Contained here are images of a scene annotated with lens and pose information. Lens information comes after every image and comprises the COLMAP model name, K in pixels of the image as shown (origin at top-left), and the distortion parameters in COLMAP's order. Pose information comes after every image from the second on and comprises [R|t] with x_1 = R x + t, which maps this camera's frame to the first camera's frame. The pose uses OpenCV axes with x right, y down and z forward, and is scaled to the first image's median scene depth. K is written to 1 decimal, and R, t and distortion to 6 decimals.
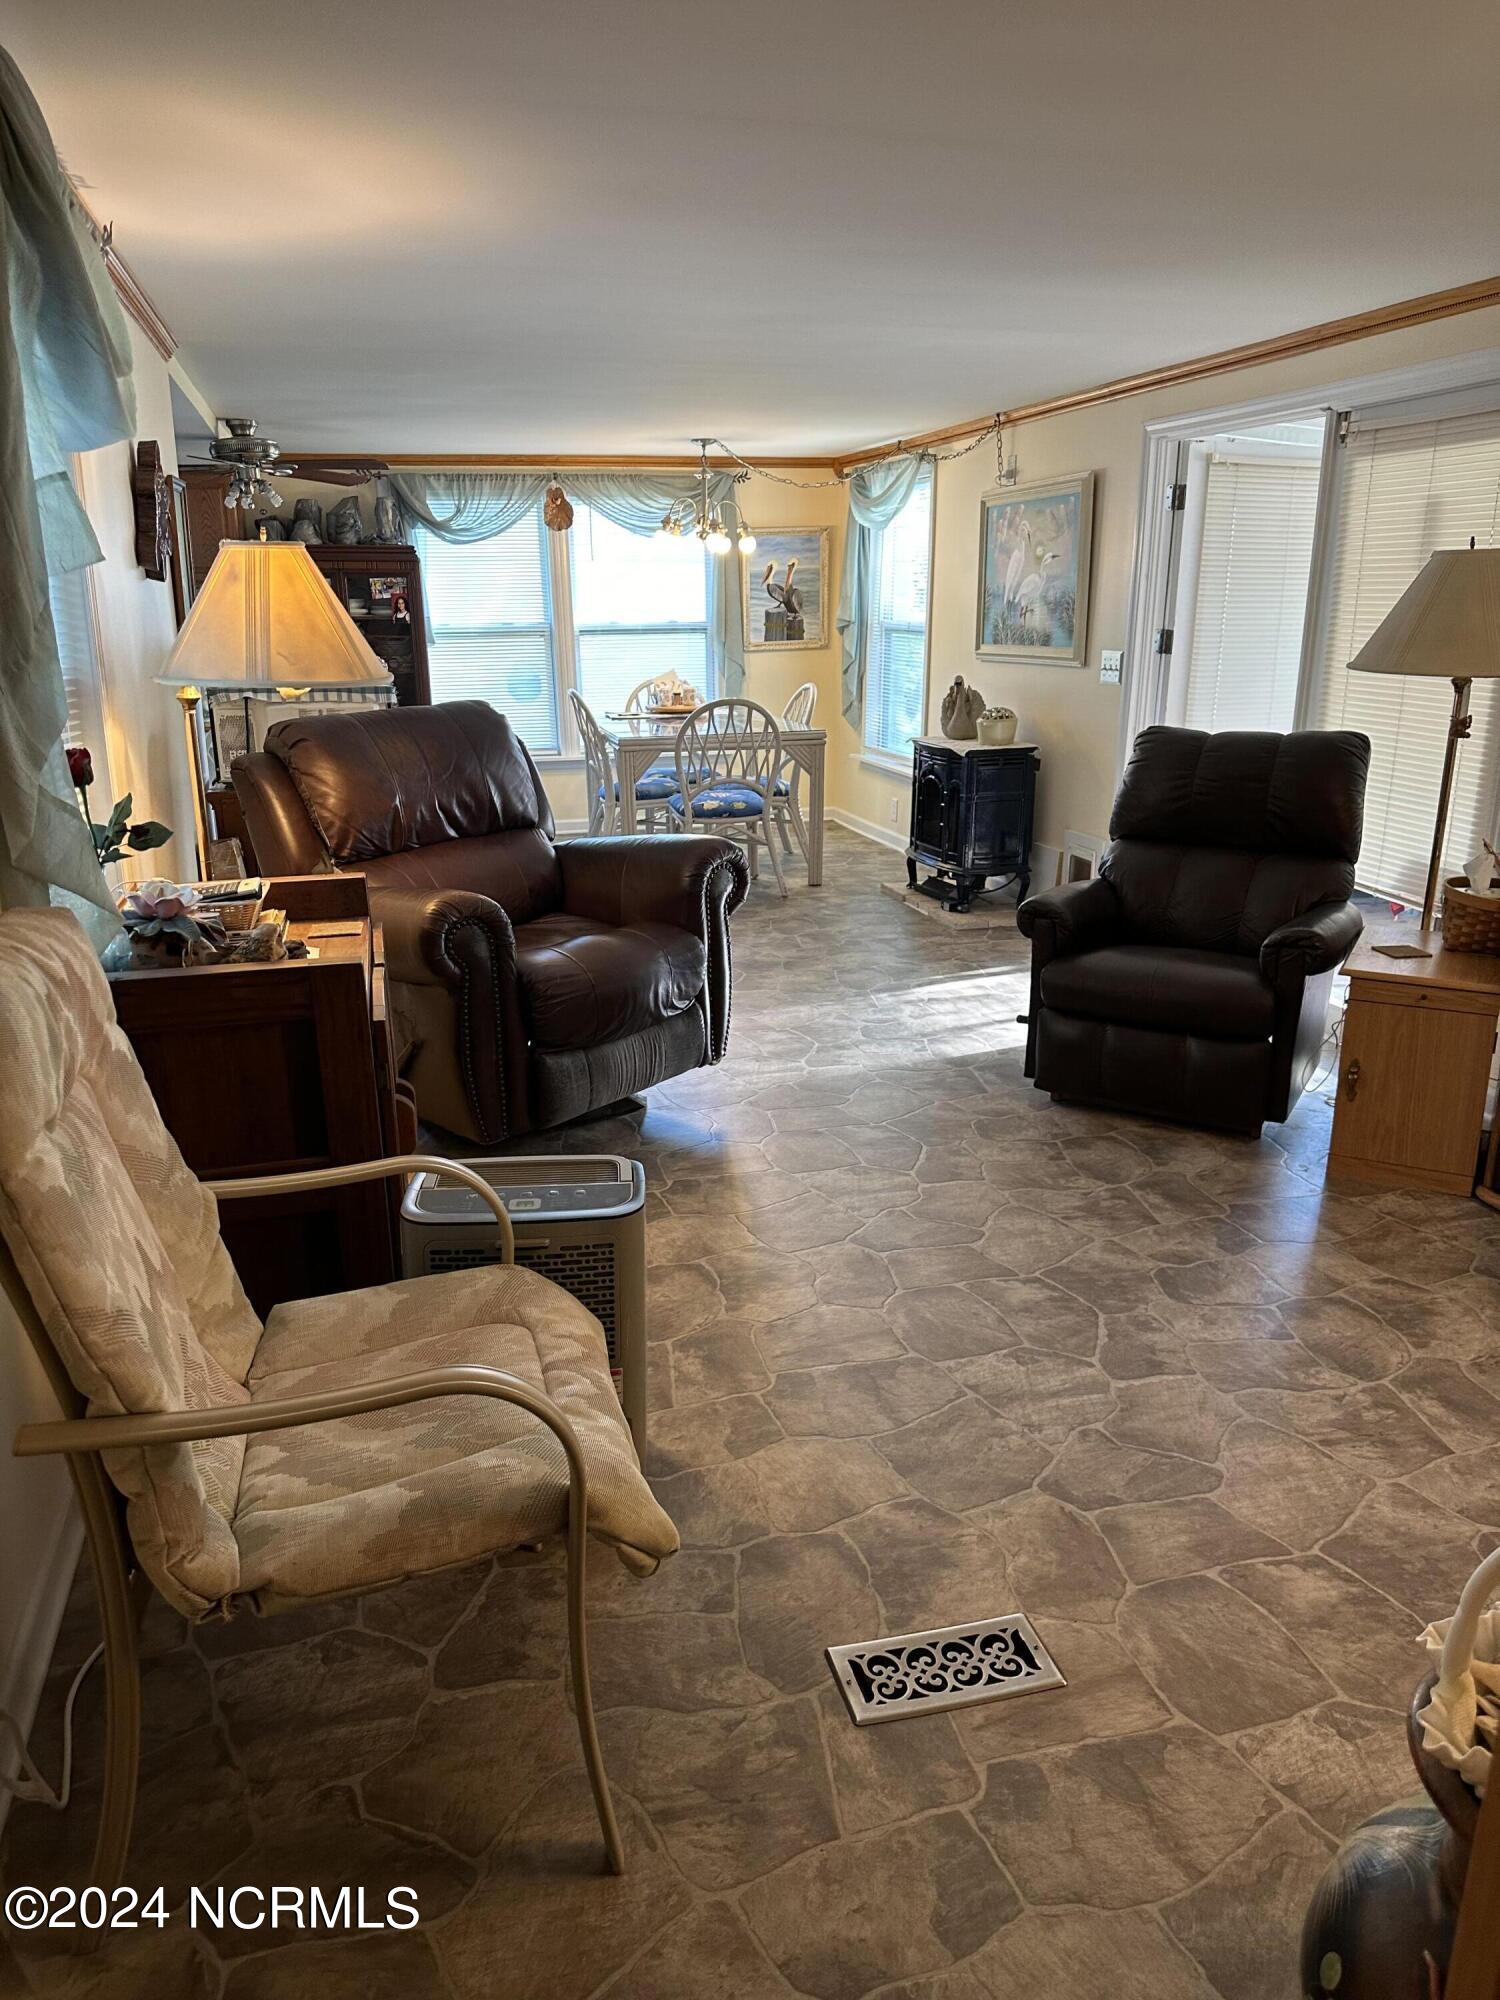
lens RADIAL K [[1415.1, 0, 746.5], [0, 1415.1, 999.0], [0, 0, 1]] dist [0.032358, -0.044426]
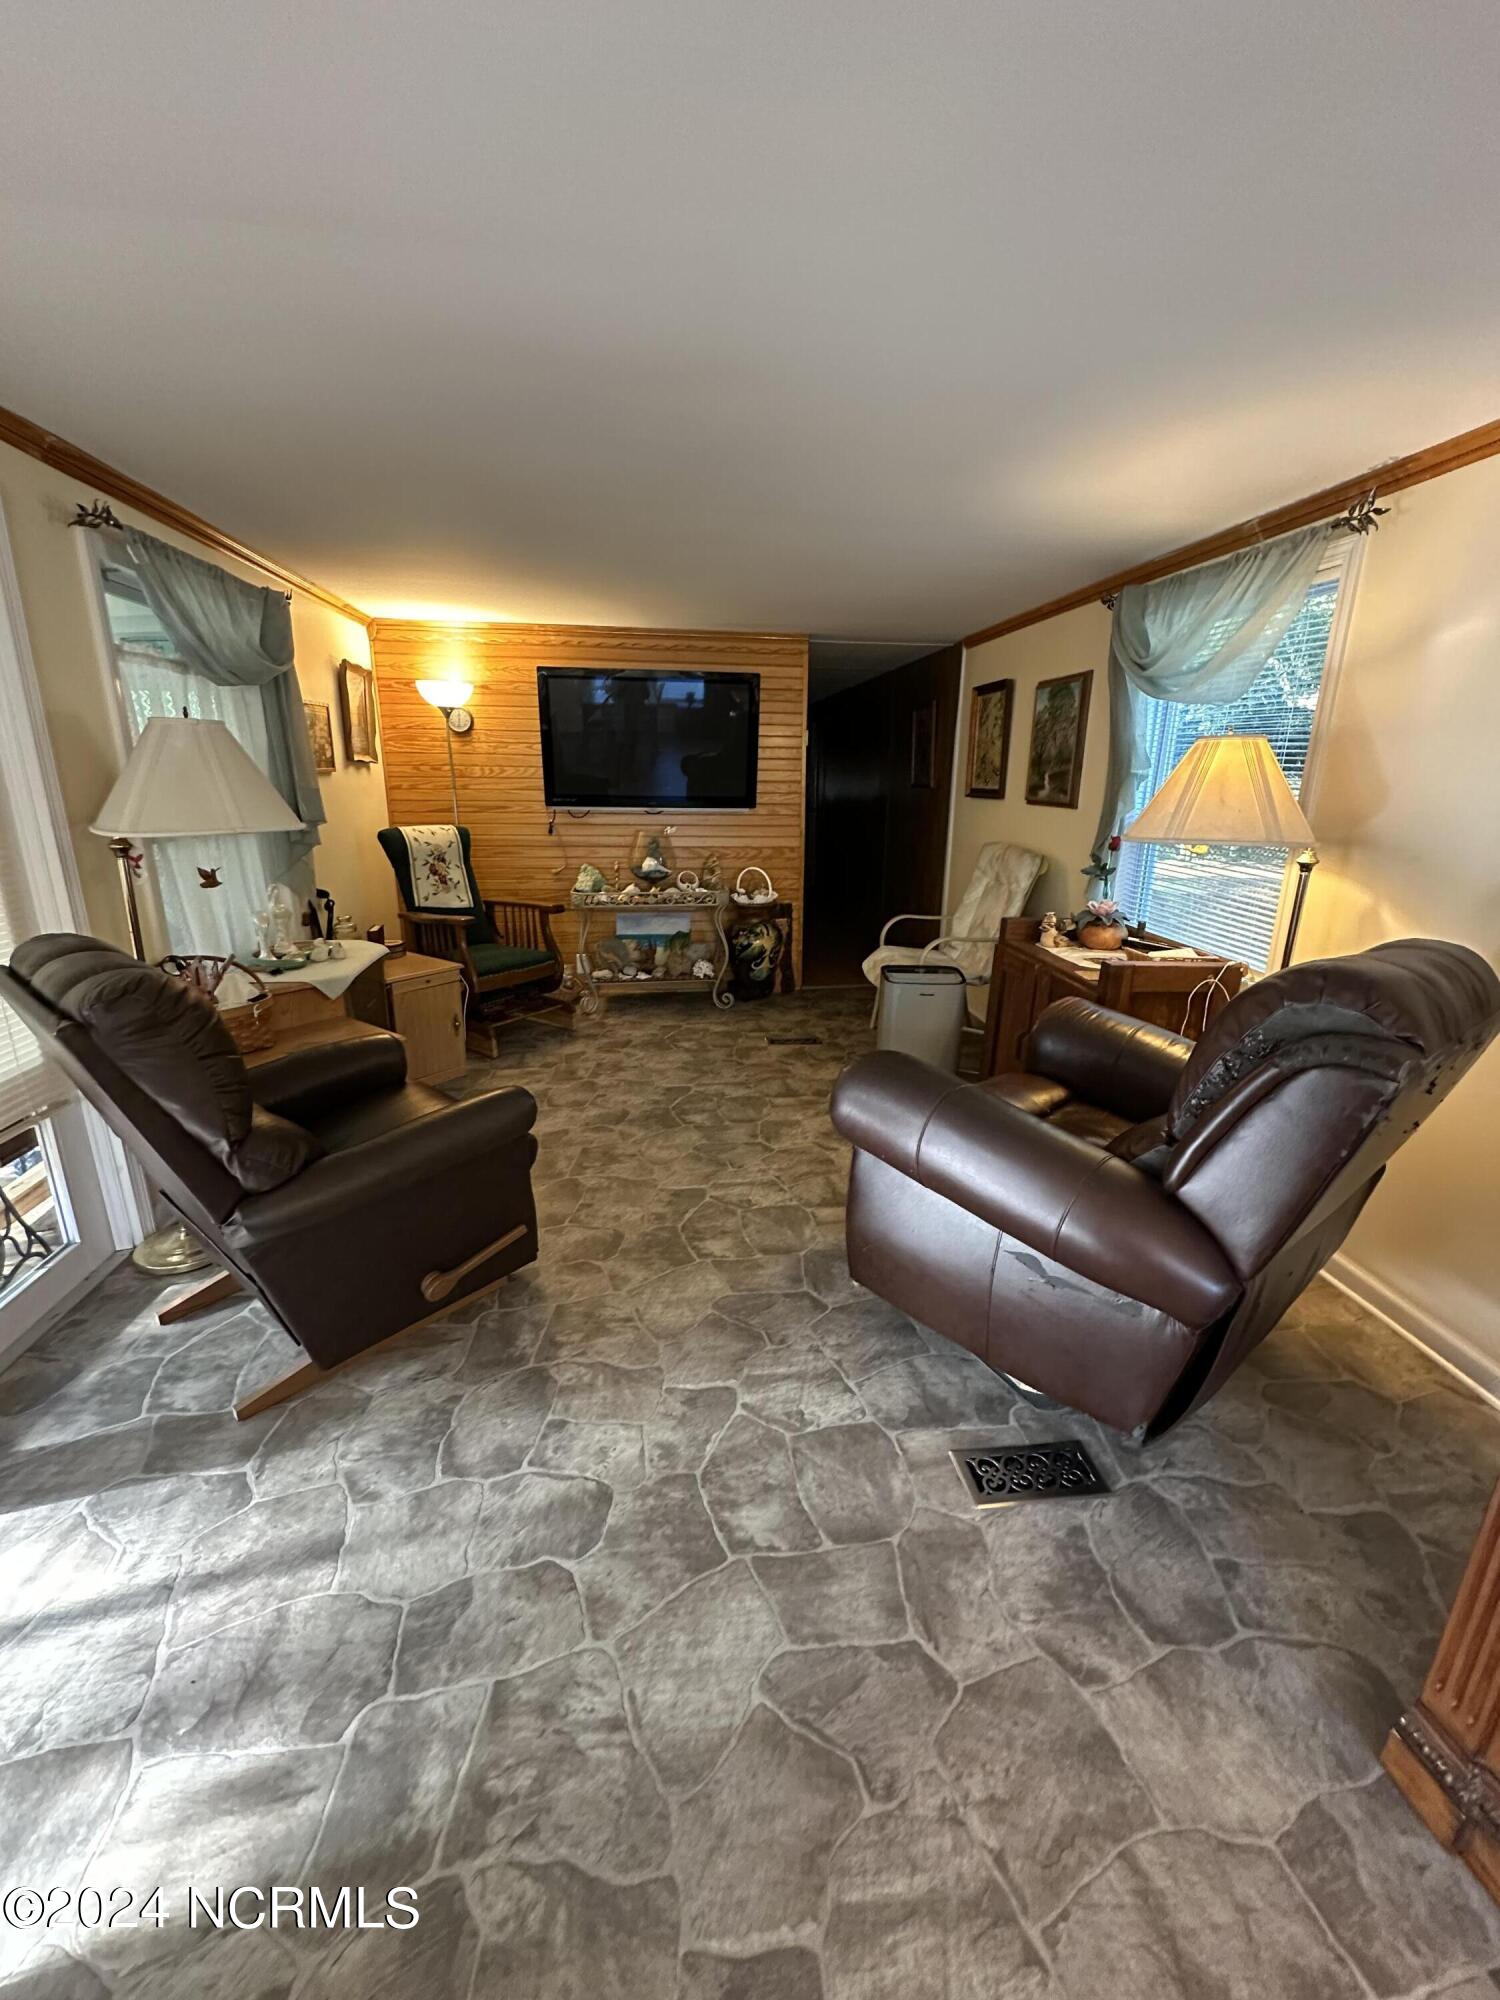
lens RADIAL K [[797.9, 0, 750.8], [0, 797.9, 1004.6], [0, 0, 1]] dist [0.000121, -0.000323]
pose [[-0.990366, -0.047207, 0.130182, -0.019934], [0.029757, 0.845585, 0.533012, -0.626362], [-0.135242, 0.531750, -0.836033, 2.205947]]
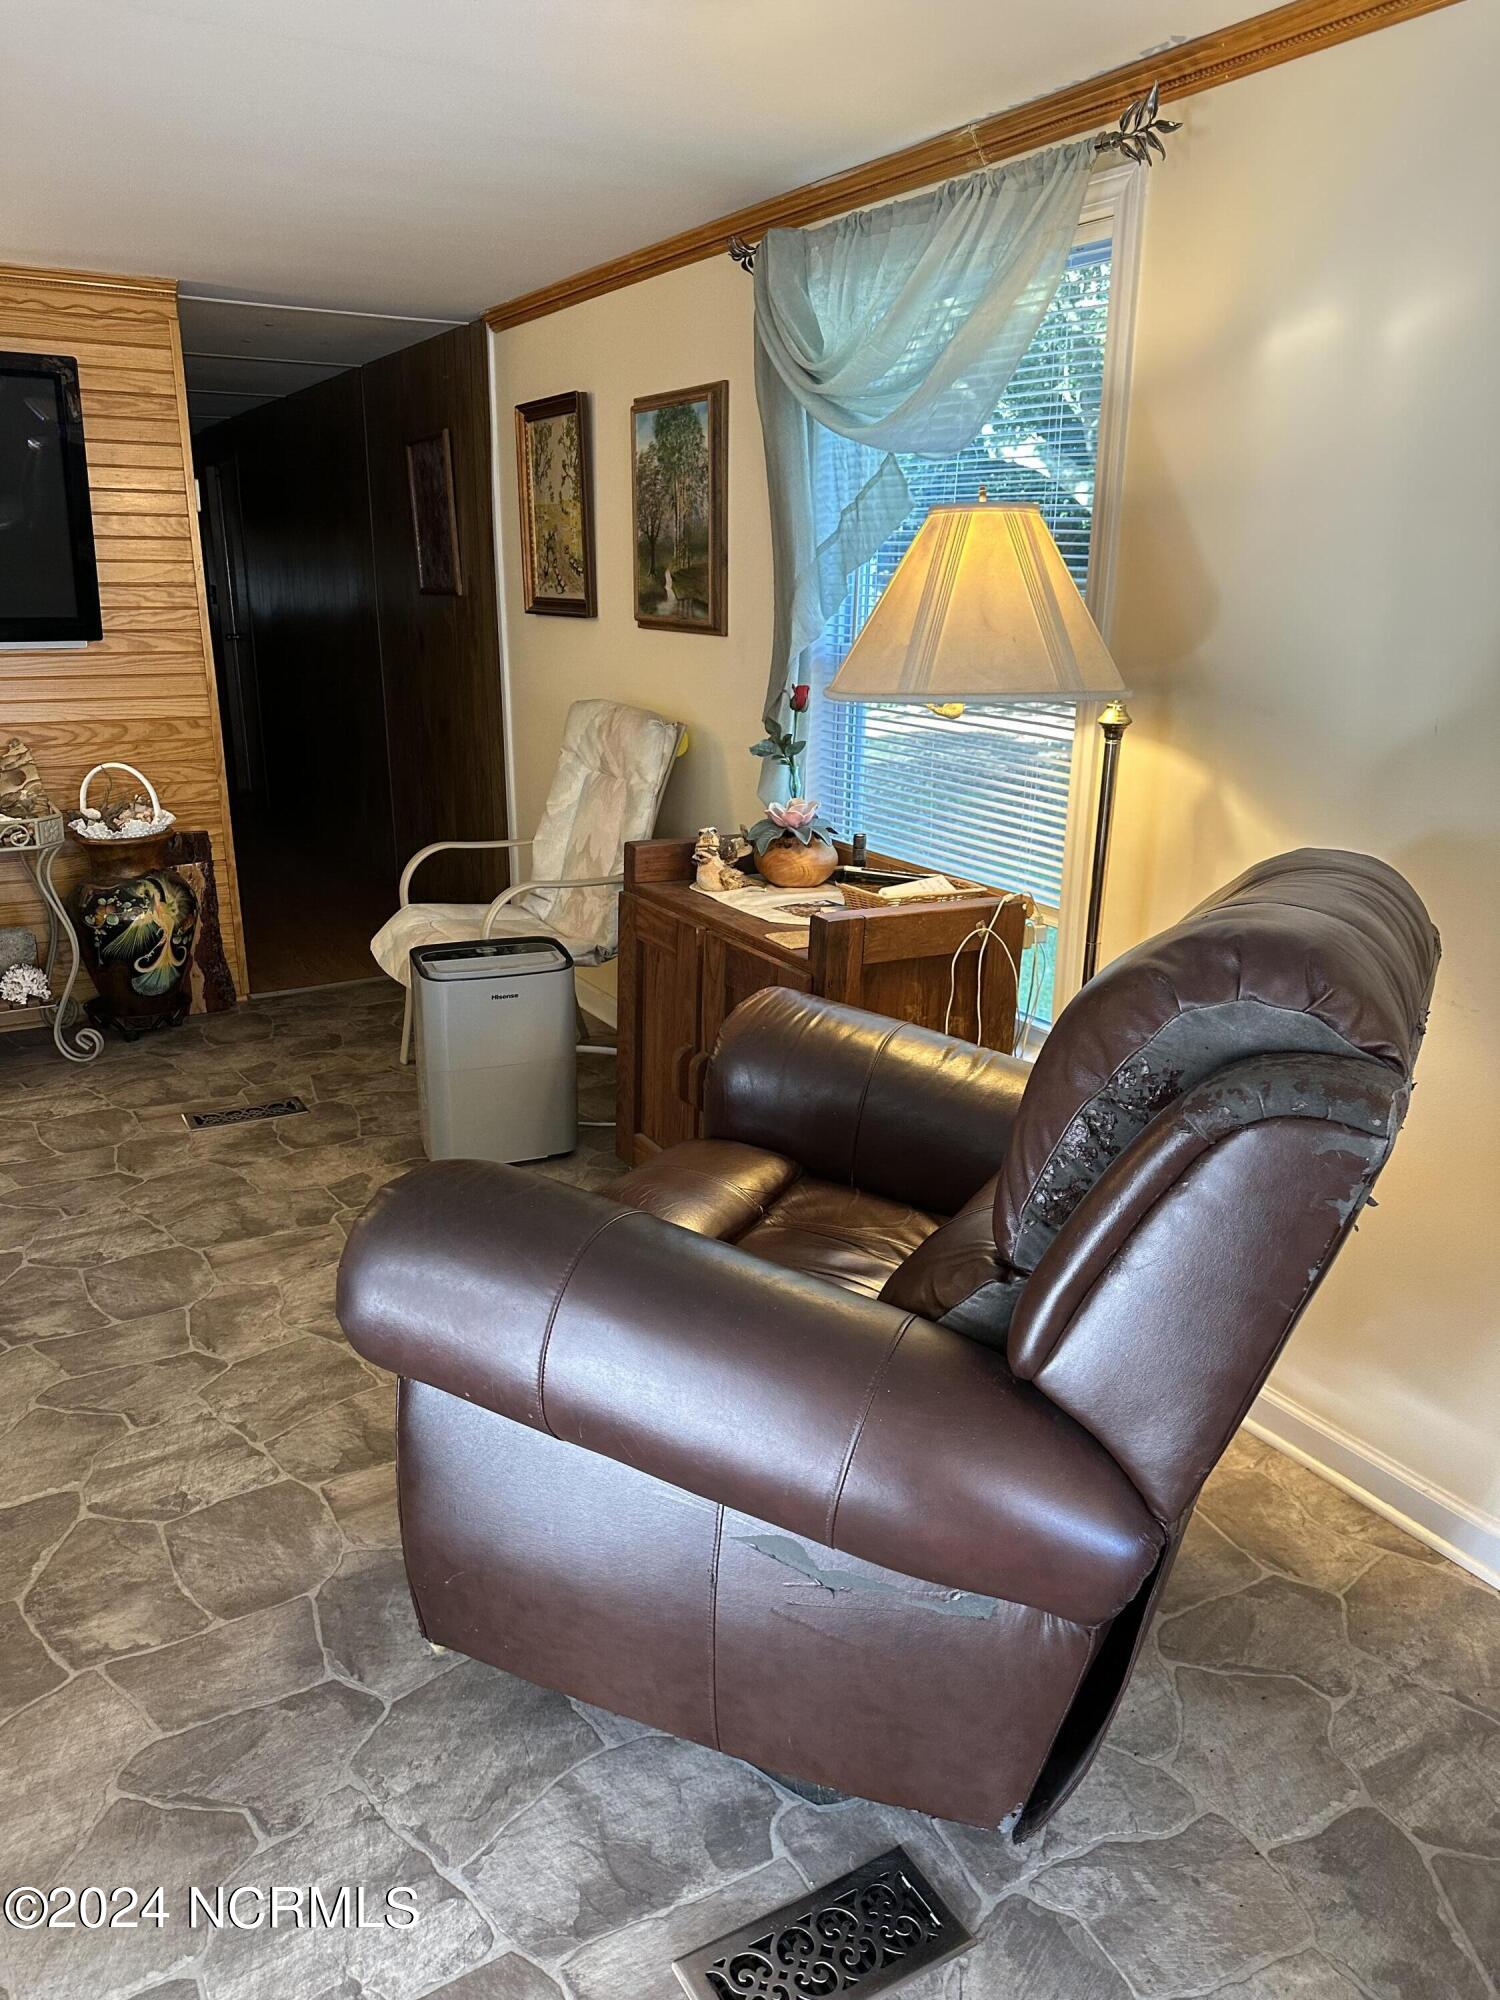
lens RADIAL K [[1408.4, 0, 743.8], [0, 1408.4, 1004.6], [0, 0, 1]] dist [0.043401, -0.059312]
pose [[-0.963121, 0.070237, -0.259741, -0.019996], [-0.083799, 0.839019, 0.537611, -0.593884], [0.255688, 0.539550, -0.802190, 2.082118]]
